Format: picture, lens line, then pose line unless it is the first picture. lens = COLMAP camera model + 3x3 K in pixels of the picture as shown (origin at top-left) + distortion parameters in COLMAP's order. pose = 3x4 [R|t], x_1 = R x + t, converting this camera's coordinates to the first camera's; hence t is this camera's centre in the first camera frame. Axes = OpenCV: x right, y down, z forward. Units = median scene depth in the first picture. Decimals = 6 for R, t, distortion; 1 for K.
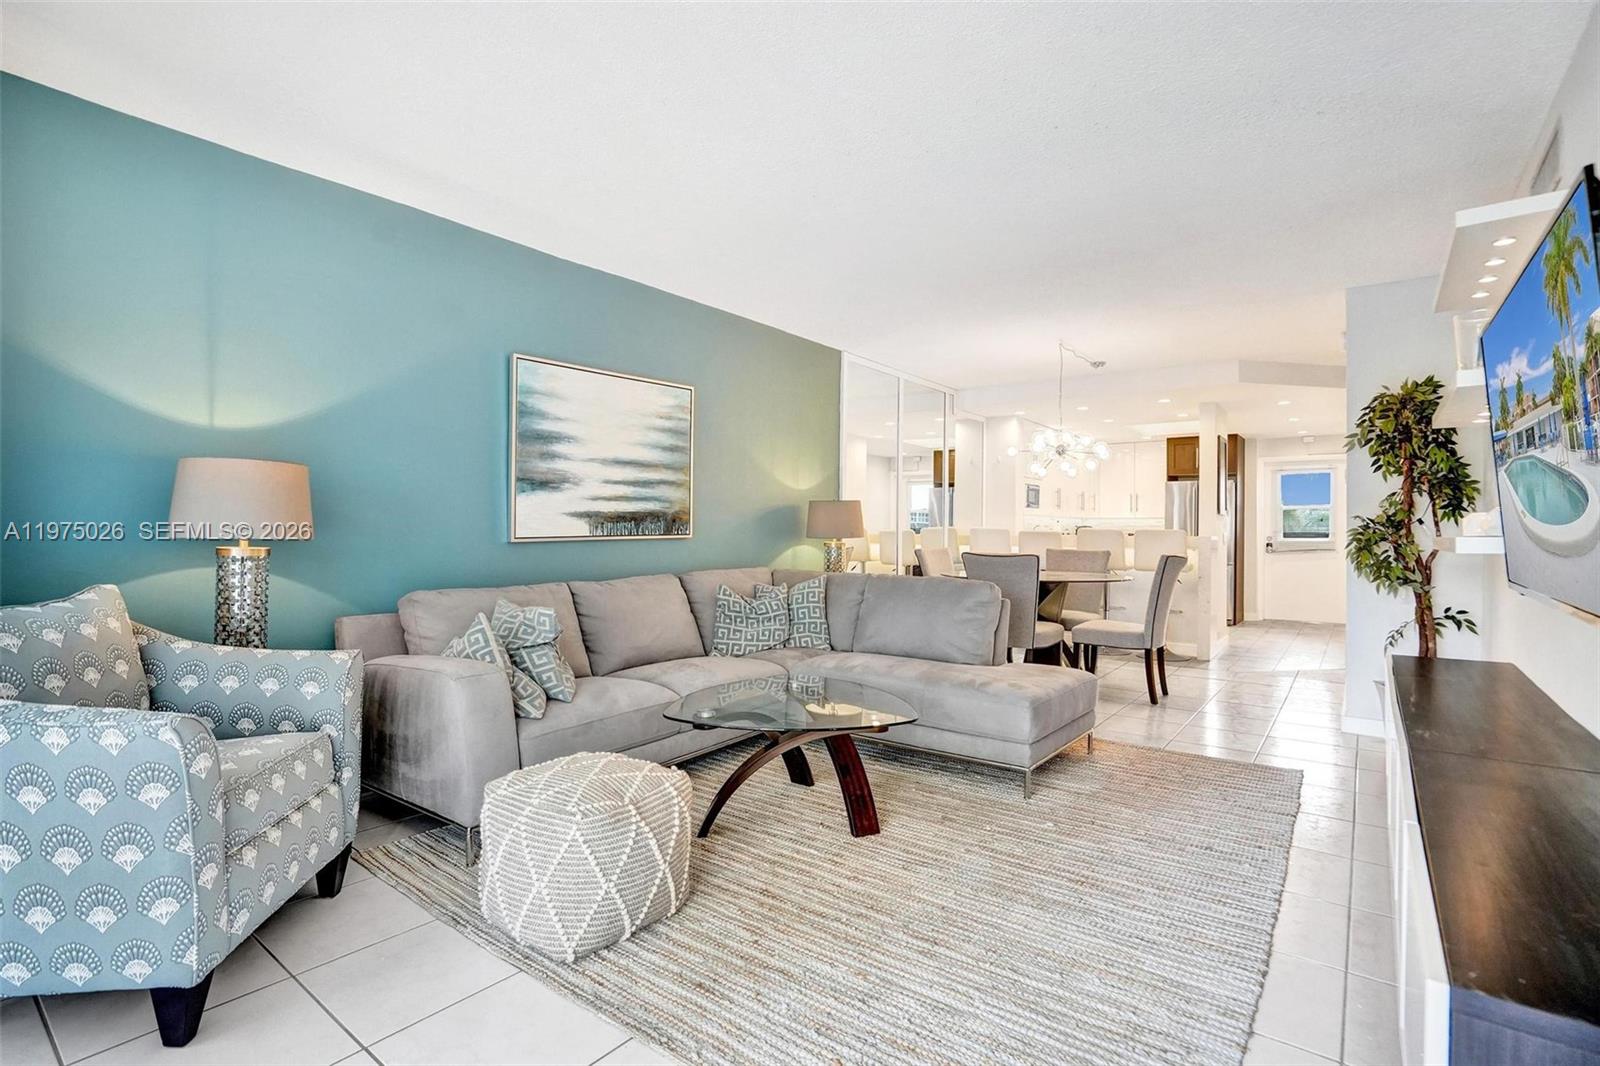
lens RADIAL K [[759.1, 0, 839.2], [0, 759.1, 523.6], [0, 0, 1]] dist [-0.005960, 0.002013]
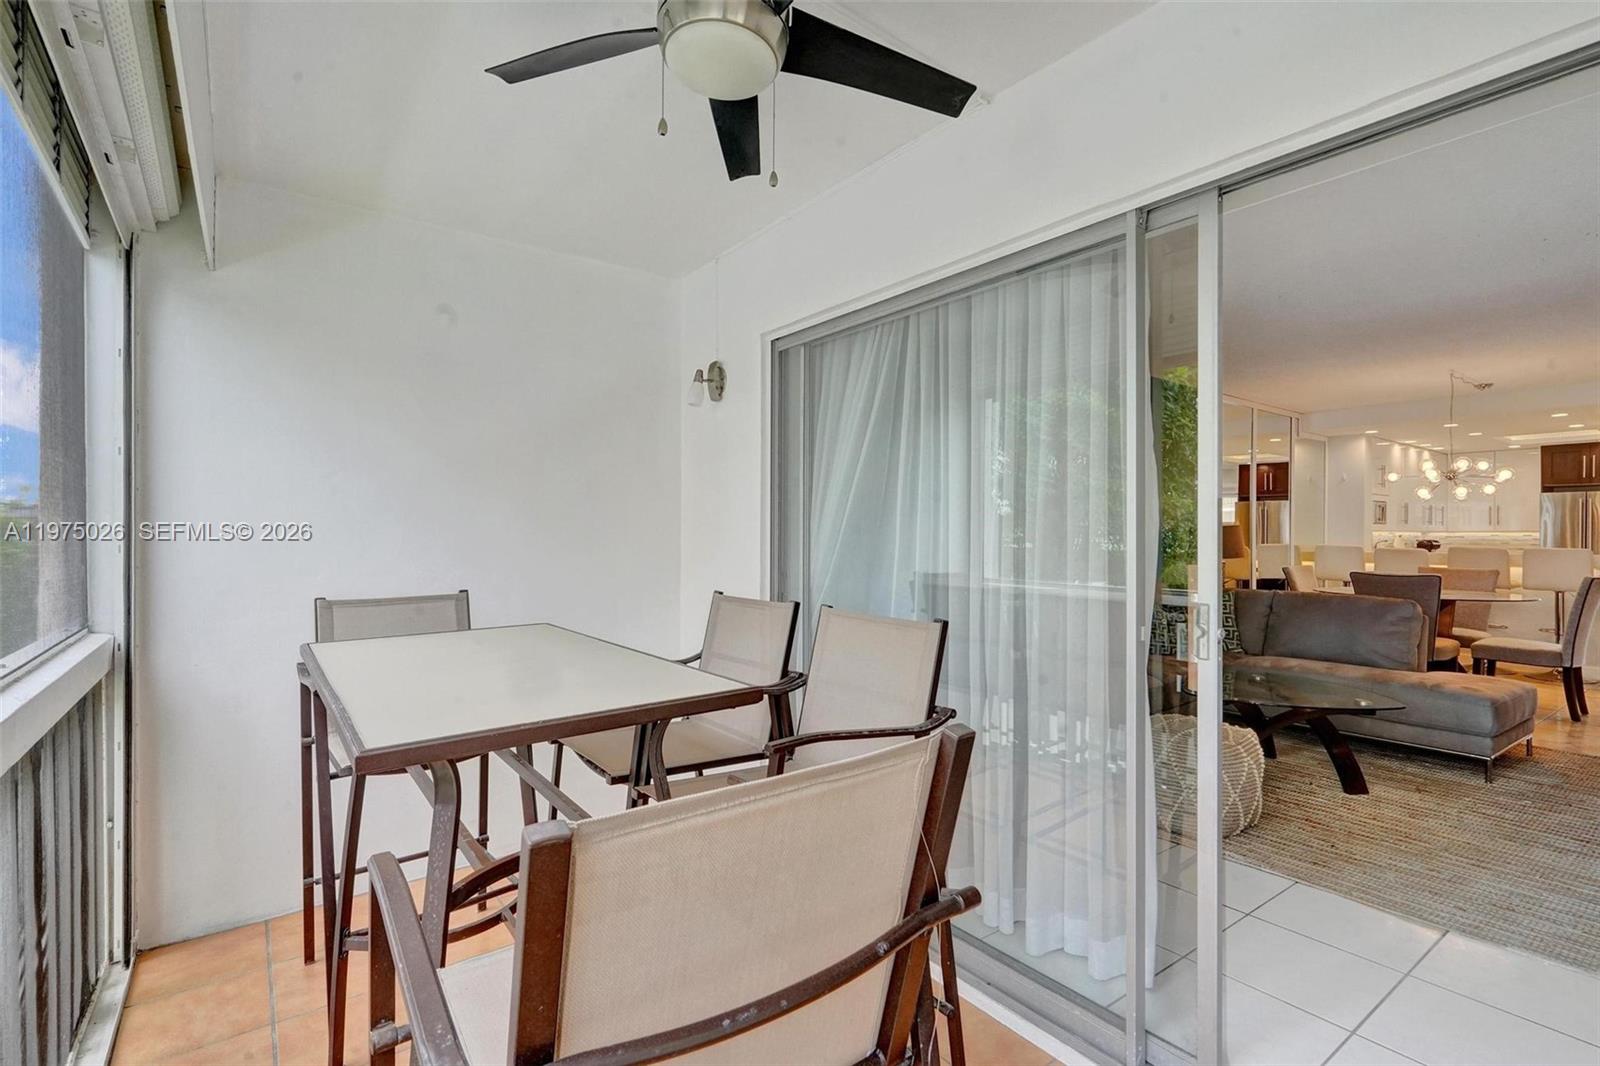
lens RADIAL K [[759.1, 0, 792.9], [0, 759.1, 530.7], [0, 0, 1]] dist [-0.005960, 0.002013]
pose [[0.950010, -0.007065, -0.312140, -0.305836], [0.007443, 0.999972, 0.000020, -0.031803], [0.312131, -0.002343, 0.950036, -0.345456]]
